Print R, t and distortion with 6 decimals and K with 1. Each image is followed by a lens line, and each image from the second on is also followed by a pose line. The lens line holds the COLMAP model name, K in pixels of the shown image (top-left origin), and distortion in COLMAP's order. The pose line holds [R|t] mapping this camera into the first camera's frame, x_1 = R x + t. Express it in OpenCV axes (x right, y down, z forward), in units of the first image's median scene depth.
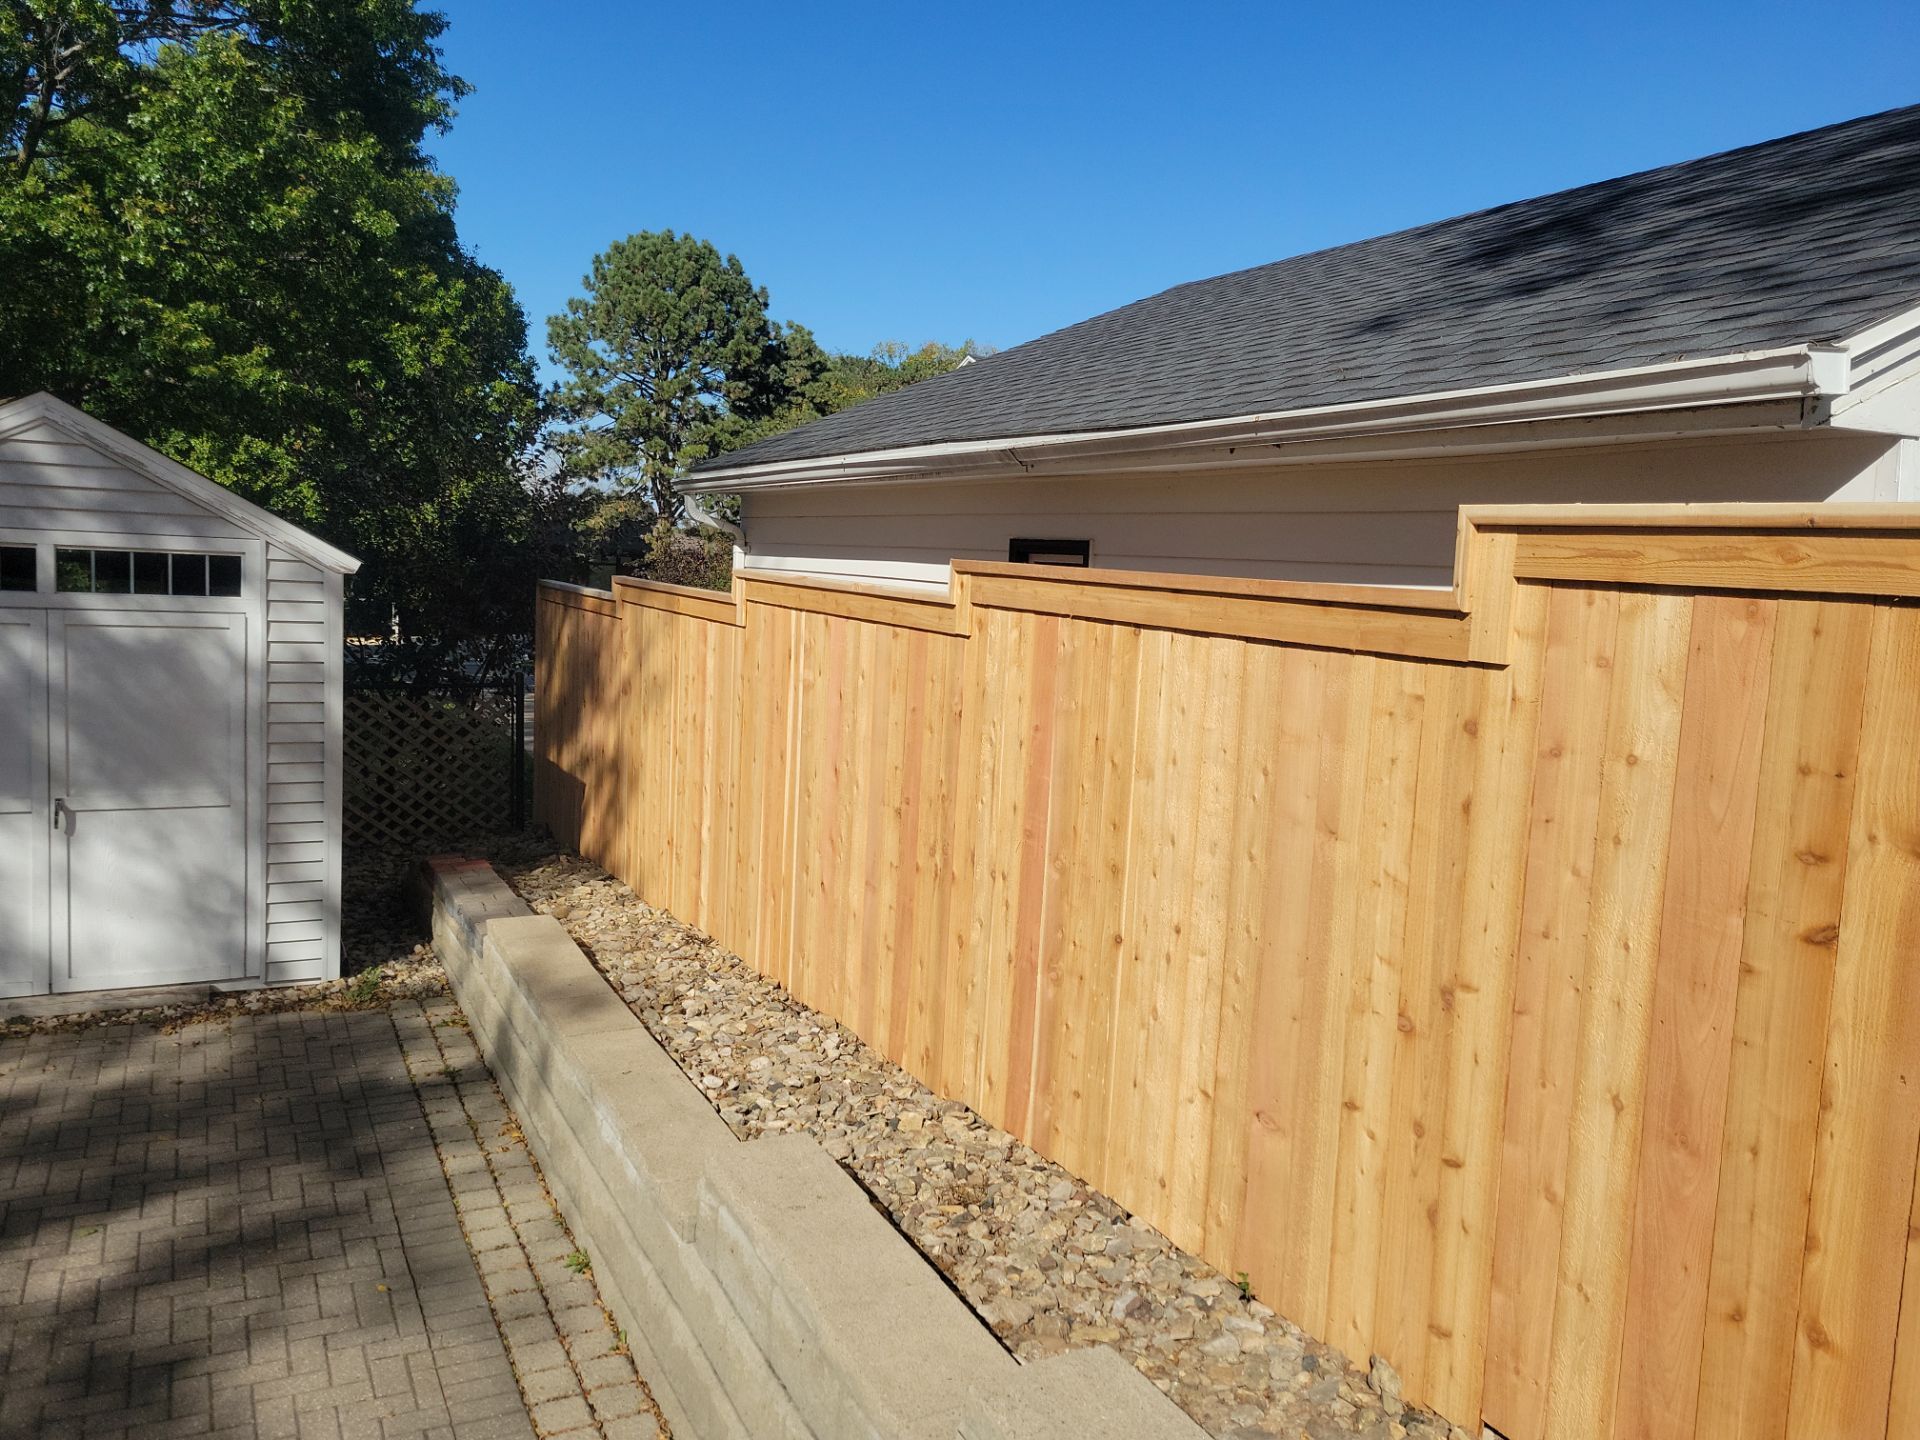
lens RADIAL K [[1427.3, 0, 956.4], [0, 1427.3, 712.0], [0, 0, 1]] dist [0.051973, -0.024294]
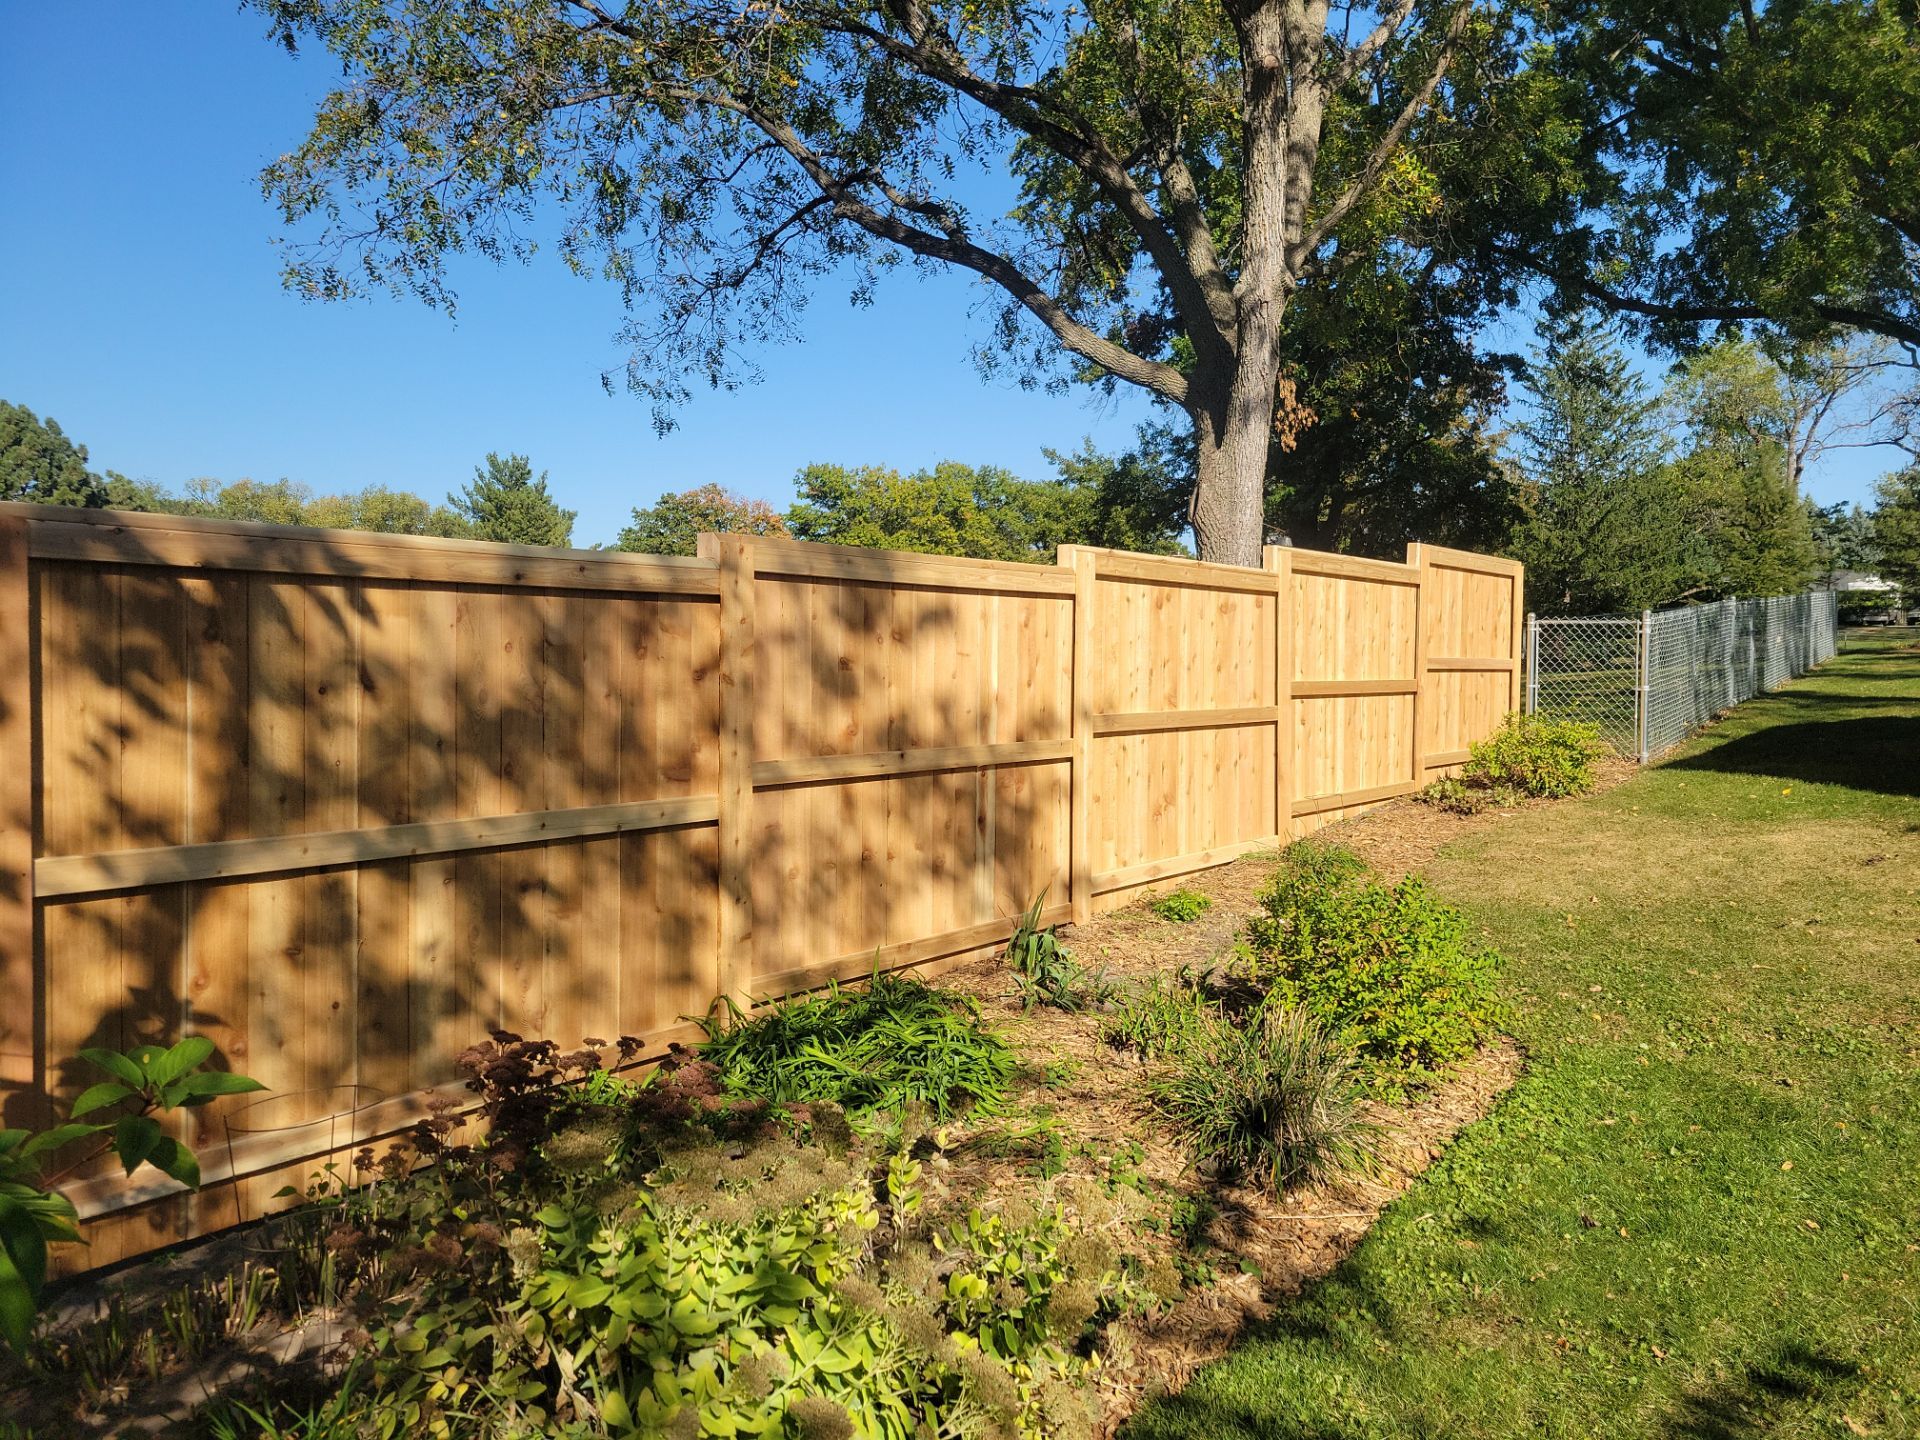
lens RADIAL K [[1396.4, 0, 933.4], [0, 1396.4, 713.5], [0, 0, 1]] dist [0.033095, -0.024201]
pose [[0.903227, -0.059215, 0.425057, -0.008778], [0.085552, 0.995400, -0.043124, 0.034771], [-0.420549, 0.075315, 0.904139, -0.339874]]
